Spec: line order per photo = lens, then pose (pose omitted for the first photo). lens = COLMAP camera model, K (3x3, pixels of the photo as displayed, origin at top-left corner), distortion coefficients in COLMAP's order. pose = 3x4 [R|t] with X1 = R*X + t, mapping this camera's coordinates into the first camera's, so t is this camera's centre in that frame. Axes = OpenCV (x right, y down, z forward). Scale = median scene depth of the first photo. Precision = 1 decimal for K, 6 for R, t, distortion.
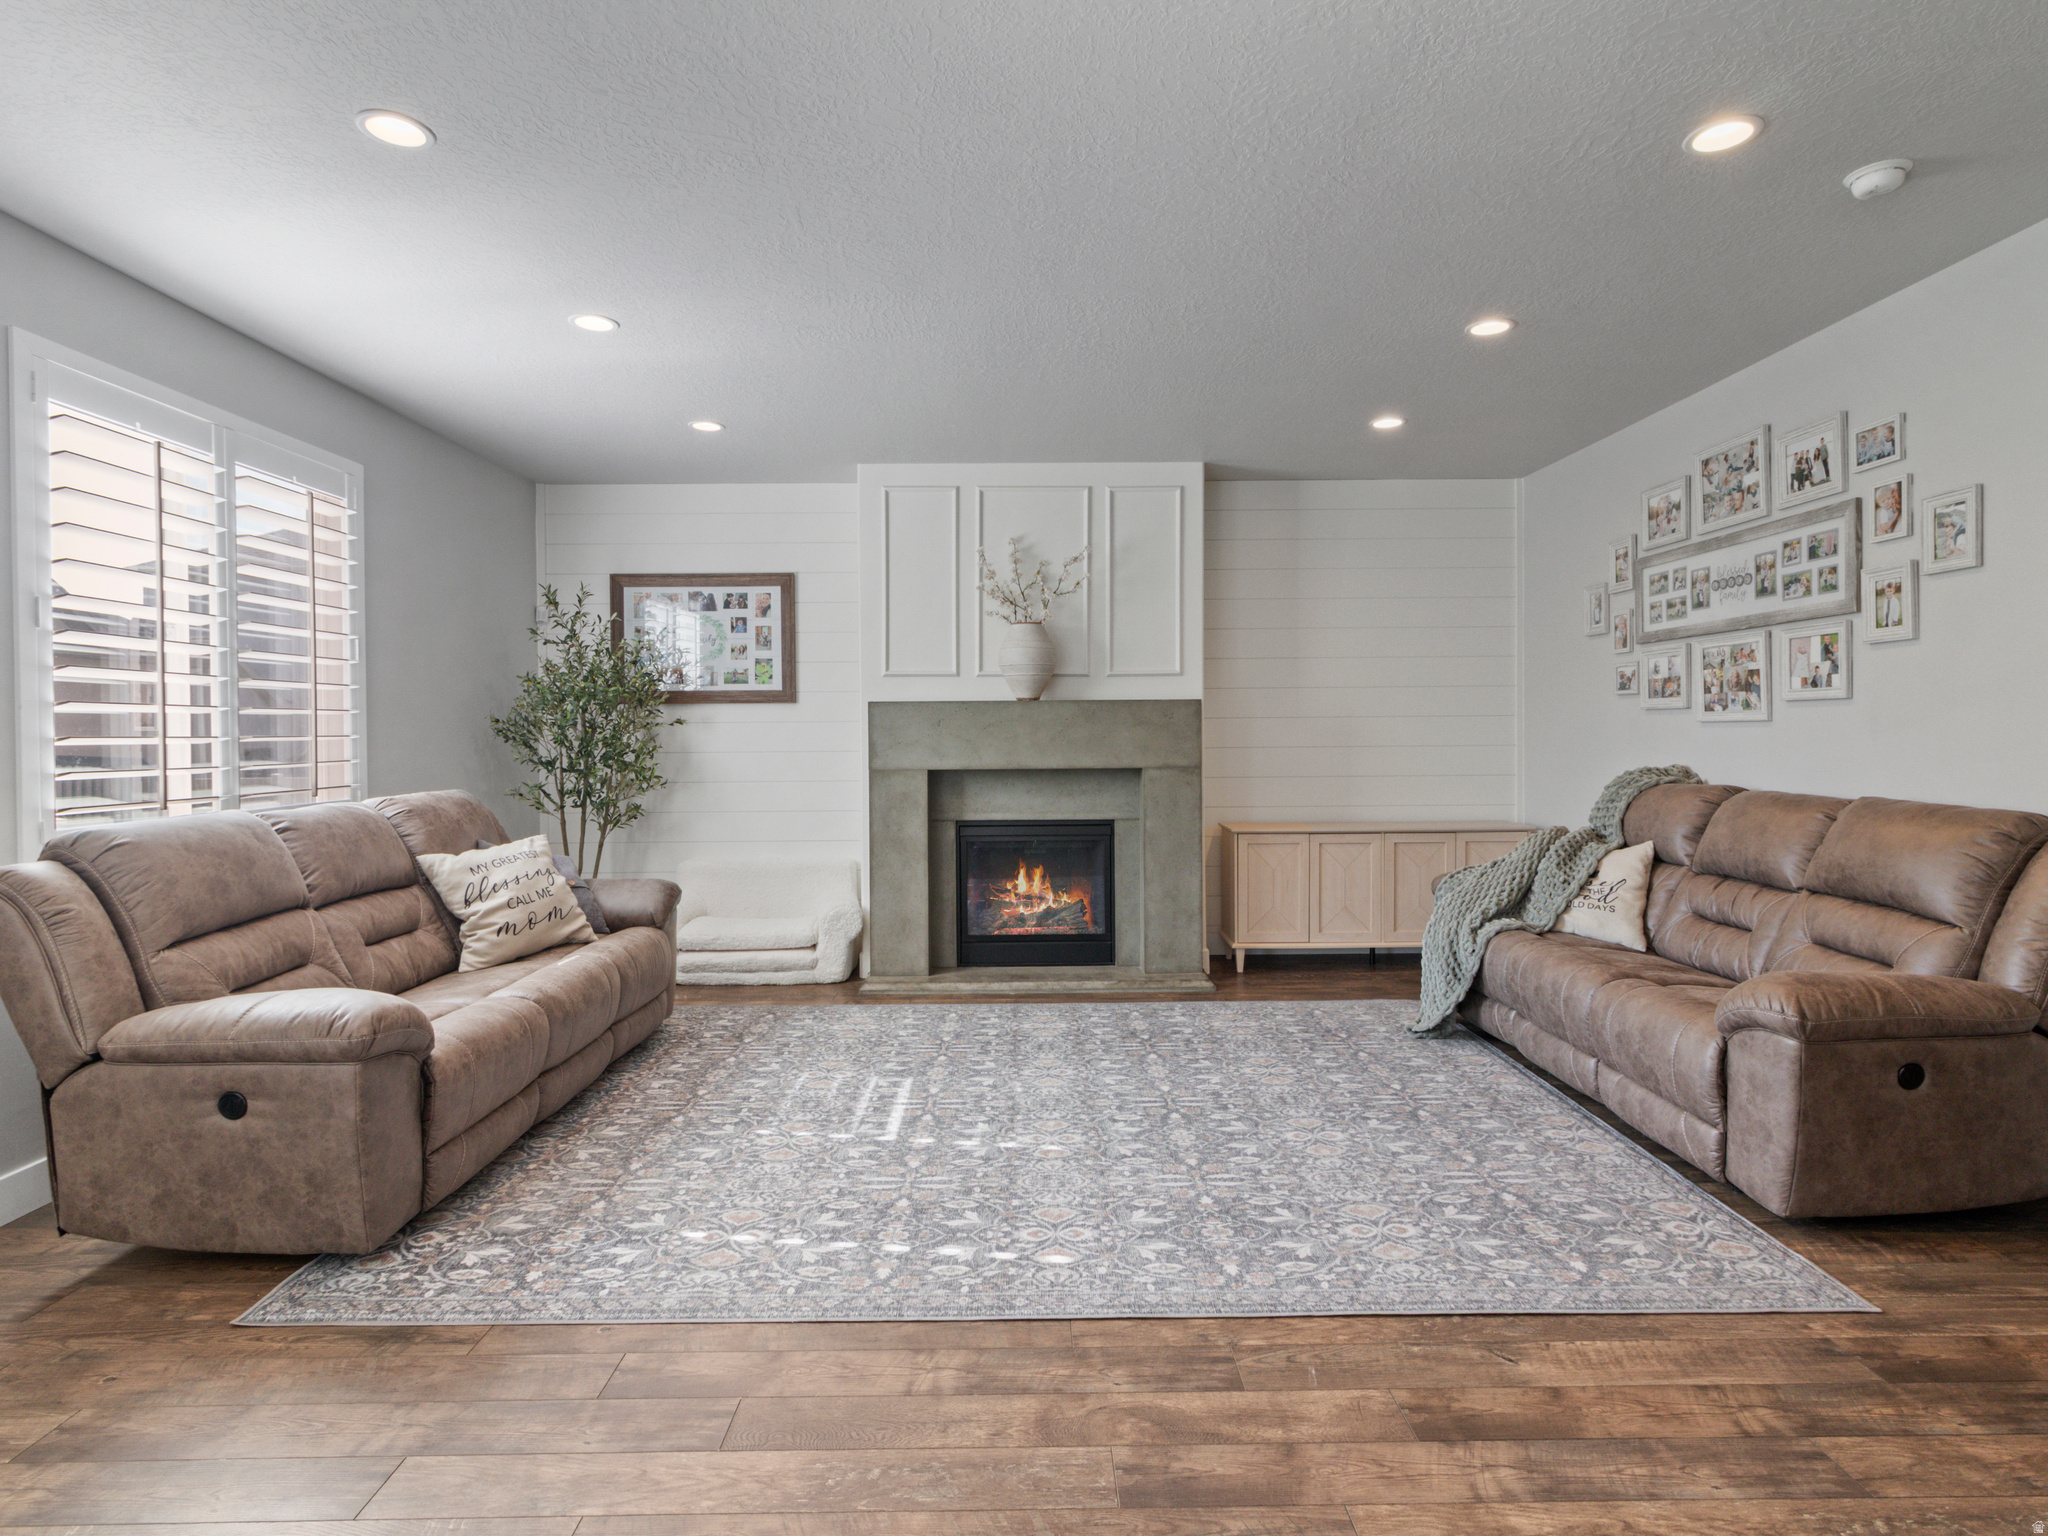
lens RADIAL K [[1074.8, 0, 1028.7], [0, 1074.8, 760.3], [0, 0, 1]] dist [0.002495, 0.001956]
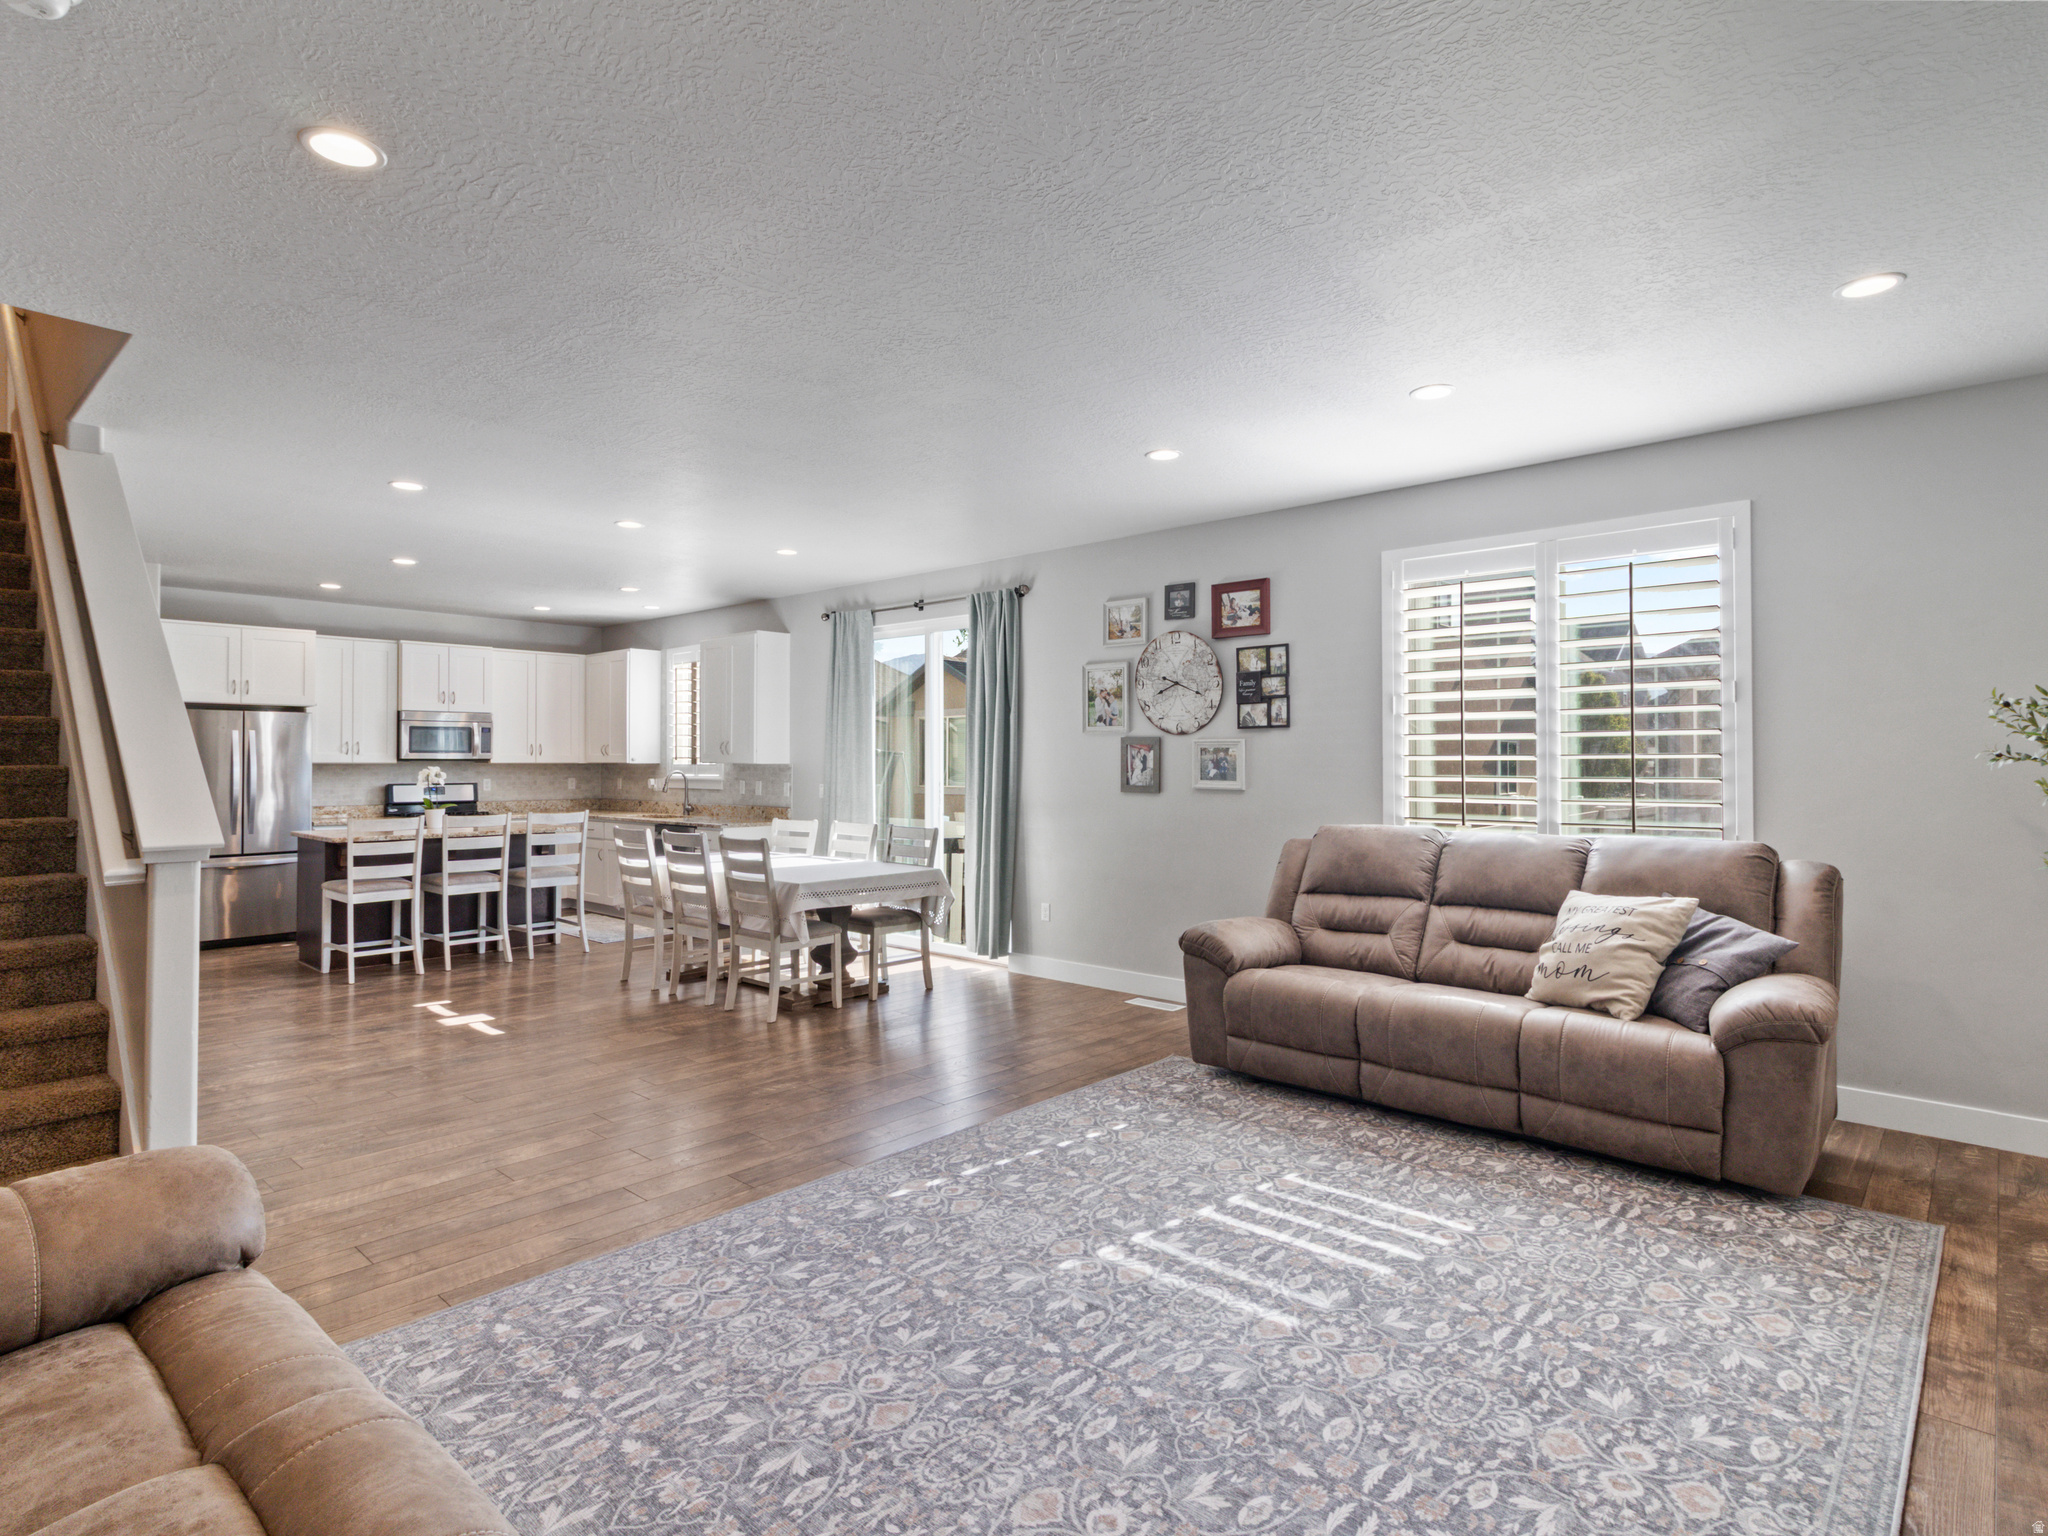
lens RADIAL K [[1074.8, 0, 1028.7], [0, 1074.8, 760.3], [0, 0, 1]] dist [0.002495, 0.001956]
pose [[-0.680676, 0.004117, -0.732573, 0.550068], [-0.015516, 0.999679, 0.020034, -0.050636], [0.732421, 0.025003, -0.680393, 1.226356]]
